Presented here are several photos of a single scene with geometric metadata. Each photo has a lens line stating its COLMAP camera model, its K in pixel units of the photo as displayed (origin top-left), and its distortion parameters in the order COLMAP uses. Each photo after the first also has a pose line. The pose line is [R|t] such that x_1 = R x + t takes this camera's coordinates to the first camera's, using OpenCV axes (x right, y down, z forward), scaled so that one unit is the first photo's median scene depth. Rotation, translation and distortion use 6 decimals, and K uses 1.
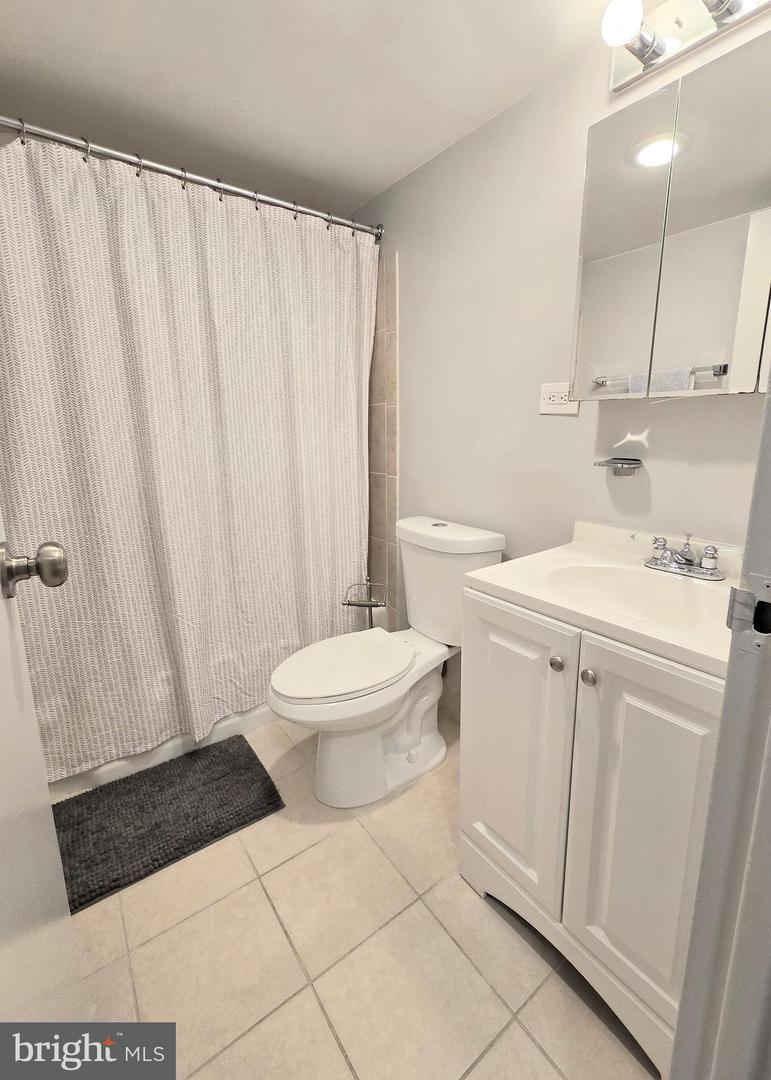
lens RADIAL K [[465.5, 0, 392.9], [0, 465.5, 528.3], [0, 0, 1]] dist [-0.000090, 0.000136]
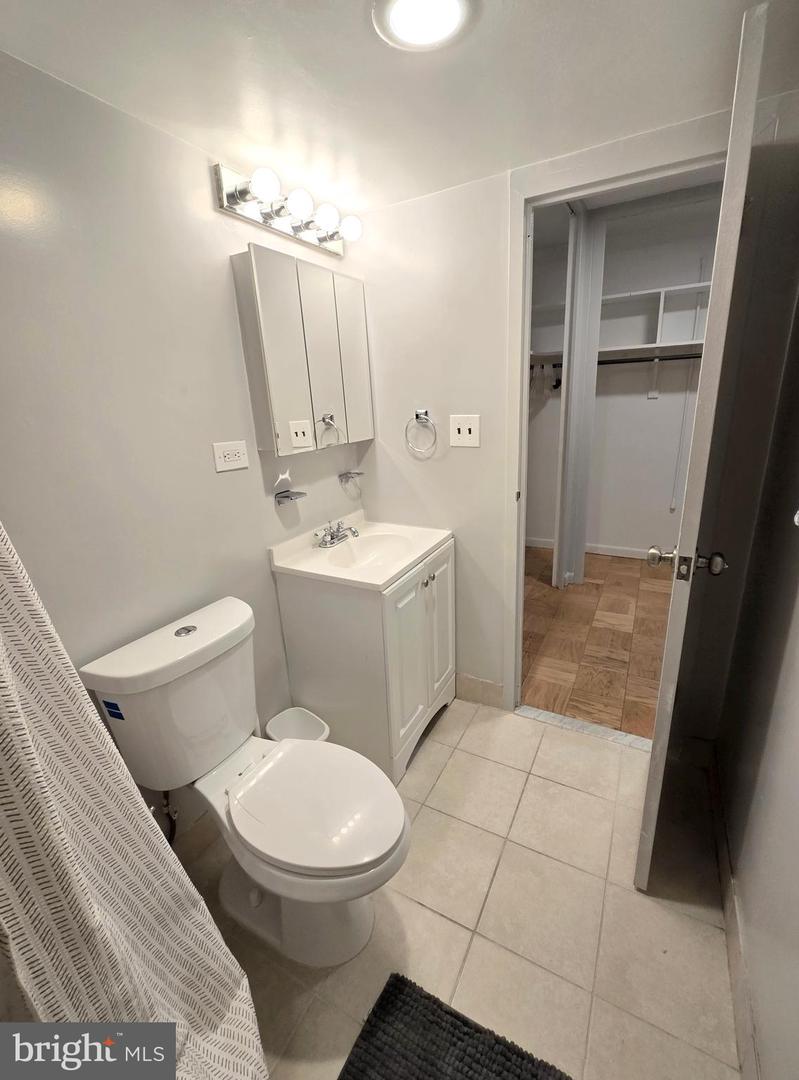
lens RADIAL K [[475.1, 0, 396.7], [0, 475.1, 534.4], [0, 0, 1]] dist [-0.002039, 0.000058]
pose [[-0.422976, -0.241462, 0.873377, -0.961531], [0.236776, 0.900904, 0.363743, -0.483978], [-0.874659, 0.360649, -0.323889, 1.227320]]
